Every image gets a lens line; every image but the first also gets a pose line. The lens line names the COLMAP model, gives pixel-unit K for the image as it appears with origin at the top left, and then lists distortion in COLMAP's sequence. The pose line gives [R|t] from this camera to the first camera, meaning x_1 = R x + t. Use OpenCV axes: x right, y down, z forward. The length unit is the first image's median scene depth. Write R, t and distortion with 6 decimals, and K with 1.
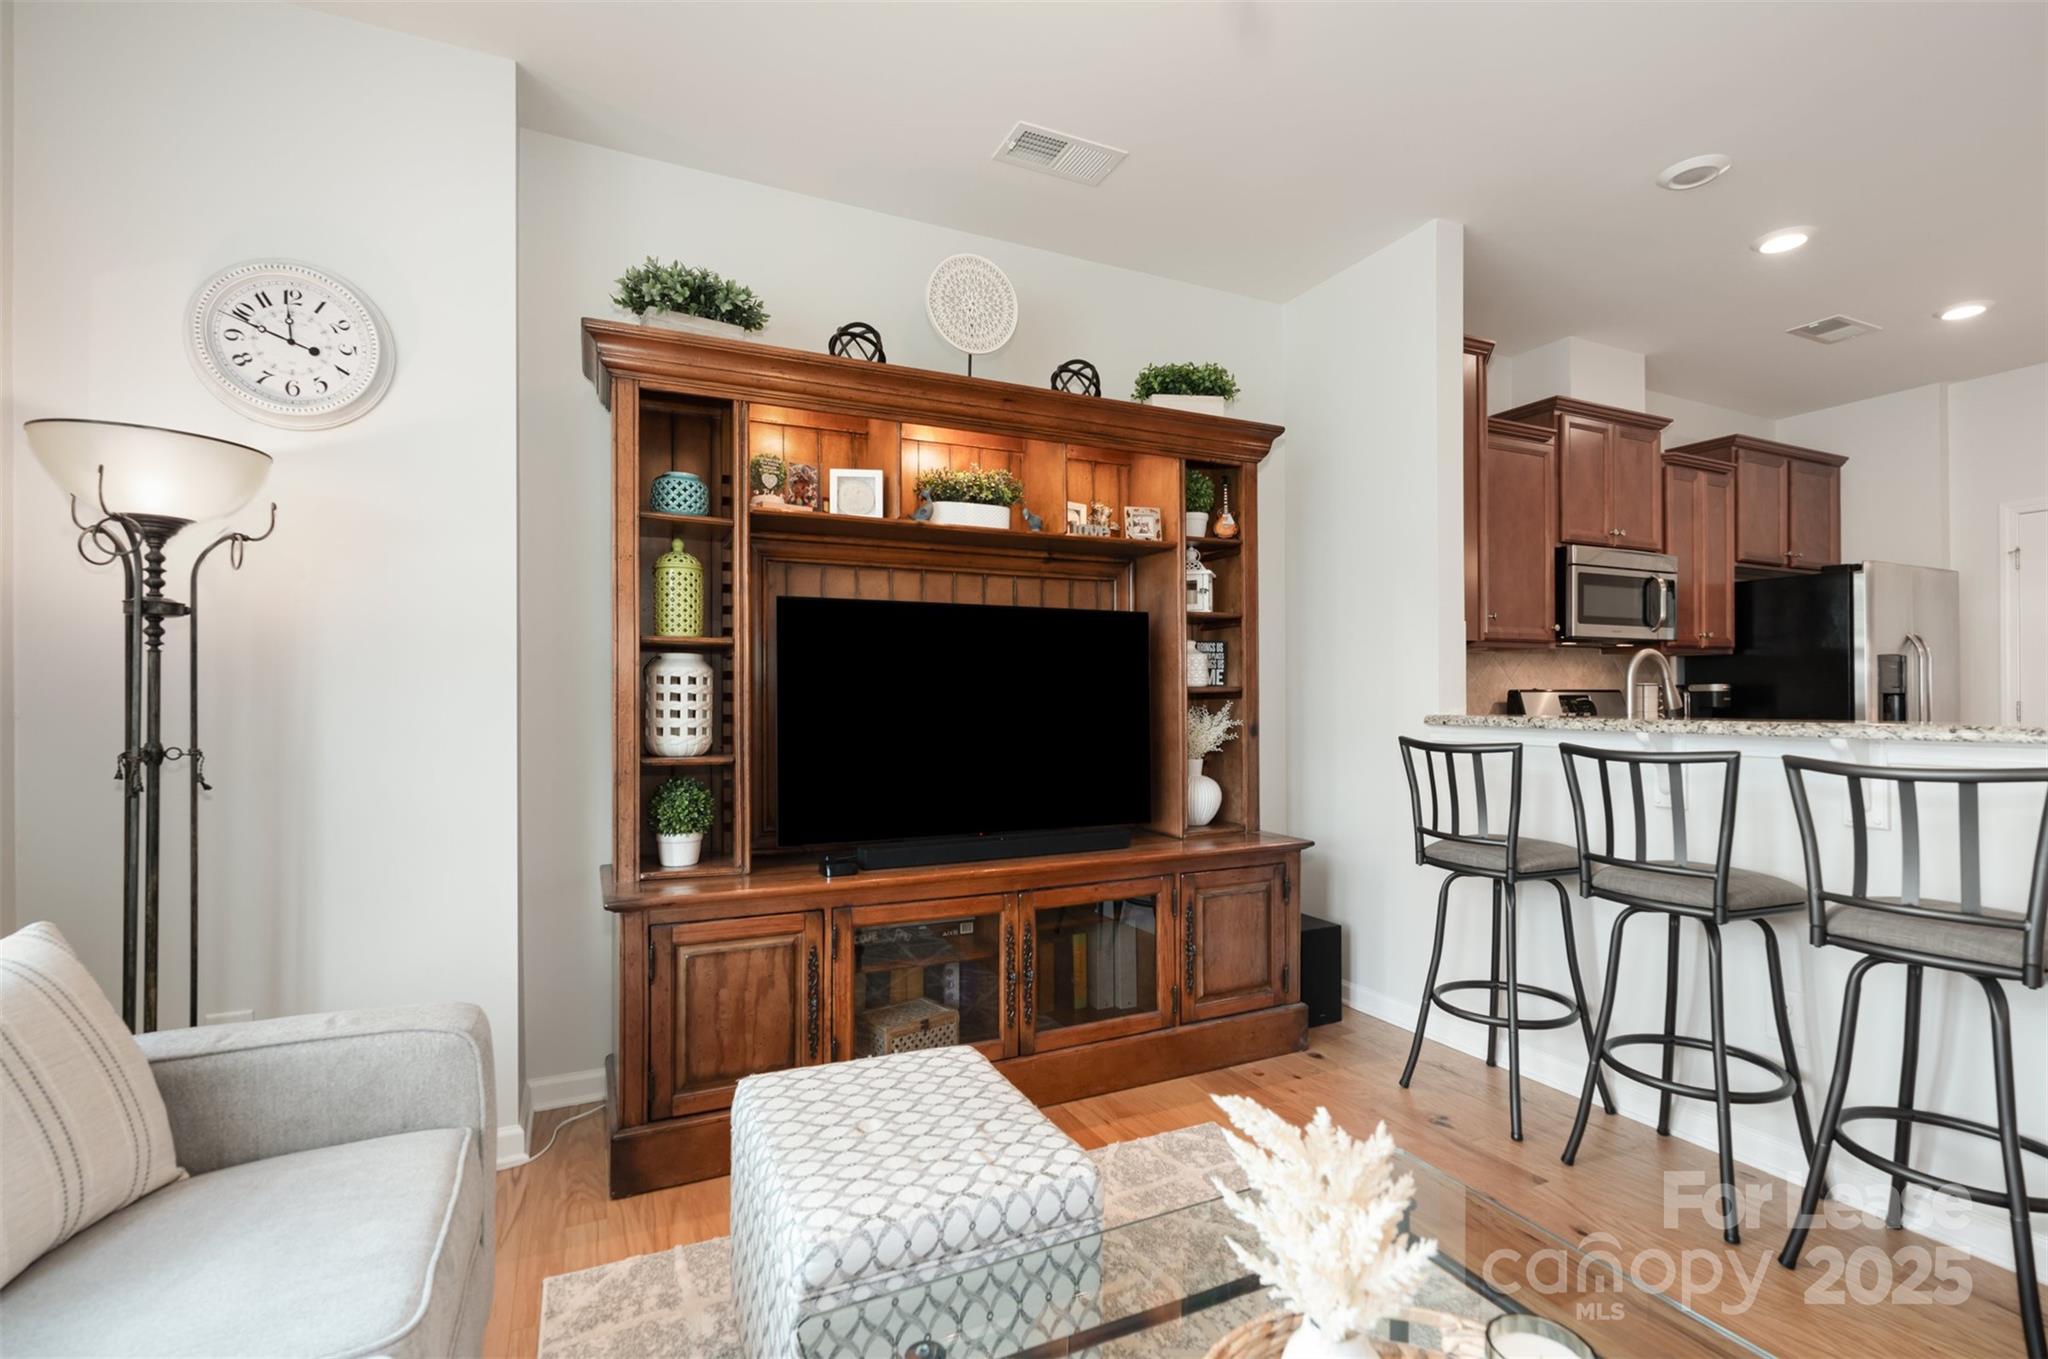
lens RADIAL K [[935.2, 0, 1032.4], [0, 935.2, 692.5], [0, 0, 1]] dist [-0.009330, 0.002907]
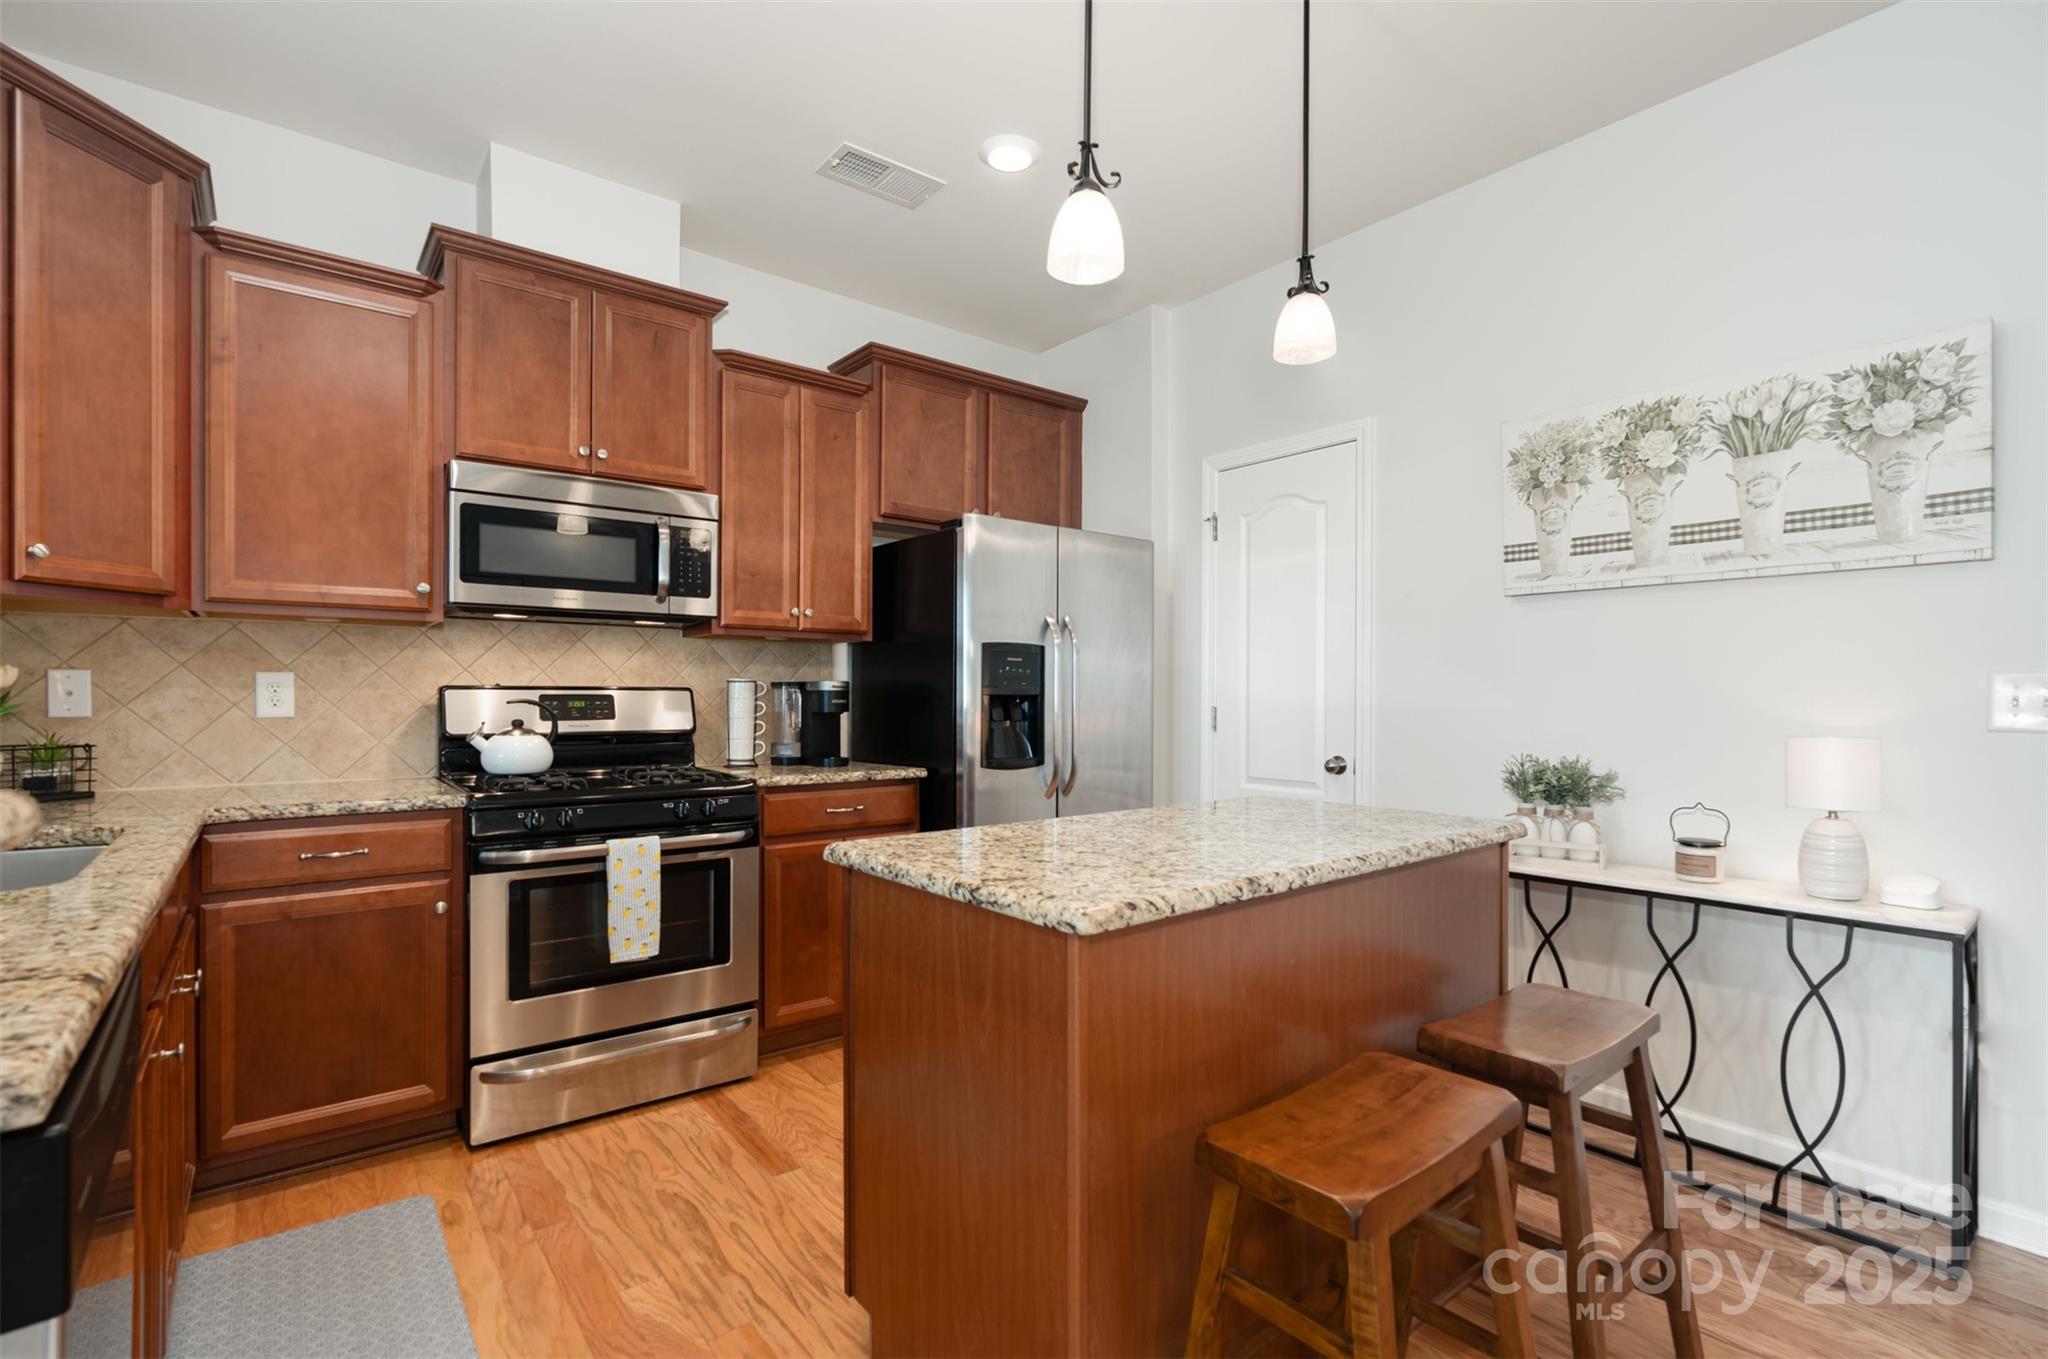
lens RADIAL K [[935.2, 0, 1030.9], [0, 935.2, 696.9], [0, 0, 1]] dist [-0.009330, 0.002907]
pose [[0.973405, 0.004871, 0.229041, 1.109285], [-0.006293, 0.999965, 0.005476, -0.002005], [-0.229006, -0.006772, 0.973401, 0.386172]]
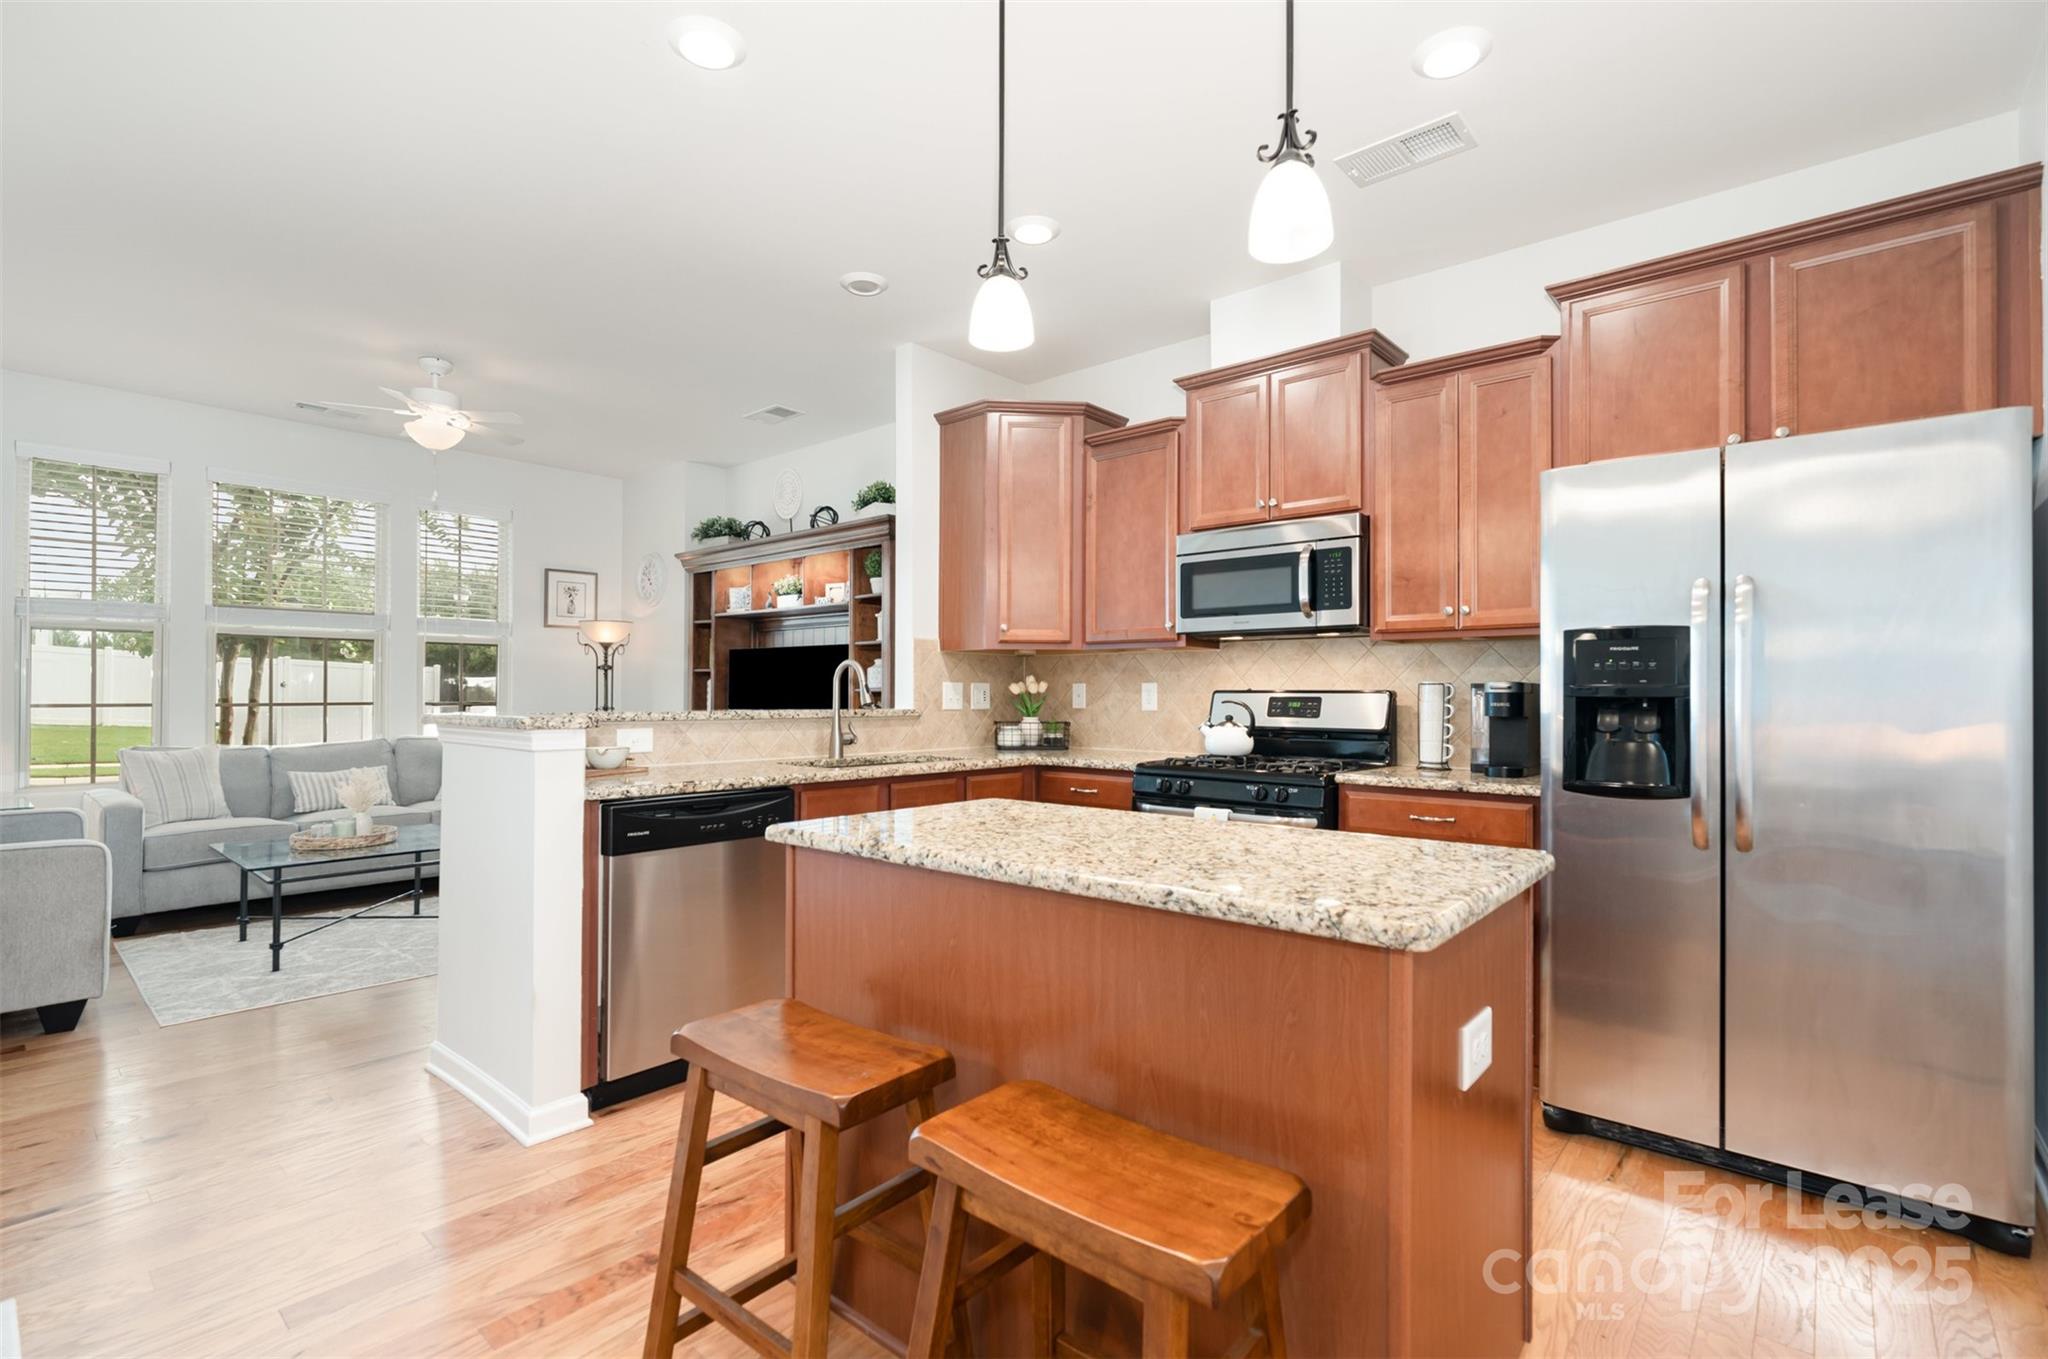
lens RADIAL K [[935.2, 0, 1033.7], [0, 935.2, 683.1], [0, 0, 1]] dist [-0.009330, 0.002907]
pose [[0.398887, -0.007415, -0.916970, 1.865465], [-0.002593, 0.999954, -0.009214, -0.001748], [0.916997, 0.006053, 0.398849, 0.667672]]
